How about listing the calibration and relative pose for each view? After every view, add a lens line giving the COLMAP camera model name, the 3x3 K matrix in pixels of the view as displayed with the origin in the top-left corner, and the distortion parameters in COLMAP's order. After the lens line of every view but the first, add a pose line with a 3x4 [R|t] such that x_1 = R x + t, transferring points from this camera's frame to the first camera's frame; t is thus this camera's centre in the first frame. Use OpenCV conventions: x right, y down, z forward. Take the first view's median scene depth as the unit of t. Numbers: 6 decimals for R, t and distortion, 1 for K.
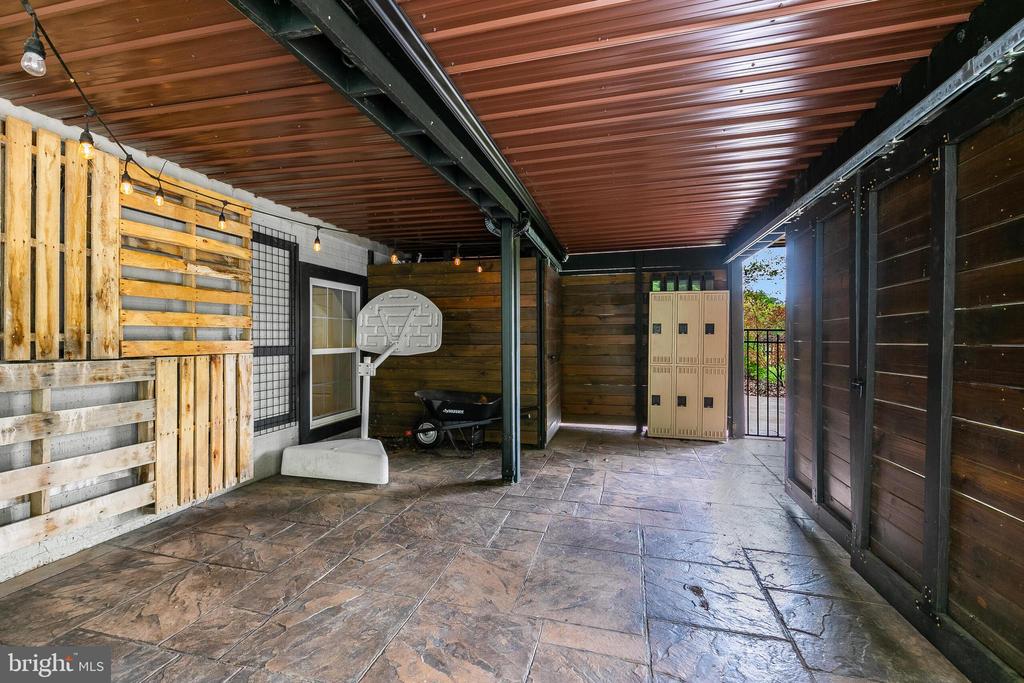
lens RADIAL K [[455.2, 0, 509.8], [0, 455.2, 341.4], [0, 0, 1]] dist [0.000148, -0.000328]
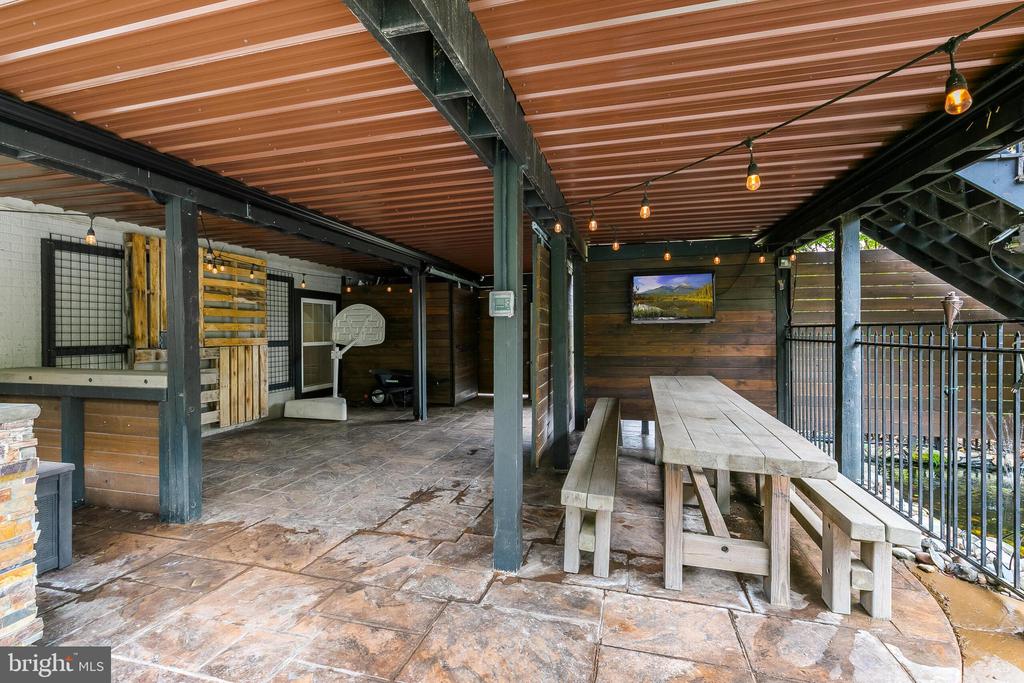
lens RADIAL K [[455.2, 0, 512.1], [0, 455.2, 336.8], [0, 0, 1]] dist [0.000148, -0.000328]
pose [[0.999984, -0.005482, 0.001604, 0.334265], [0.005476, 0.999978, 0.003680, -0.005799], [-0.001624, -0.003671, 0.999992, -0.673531]]
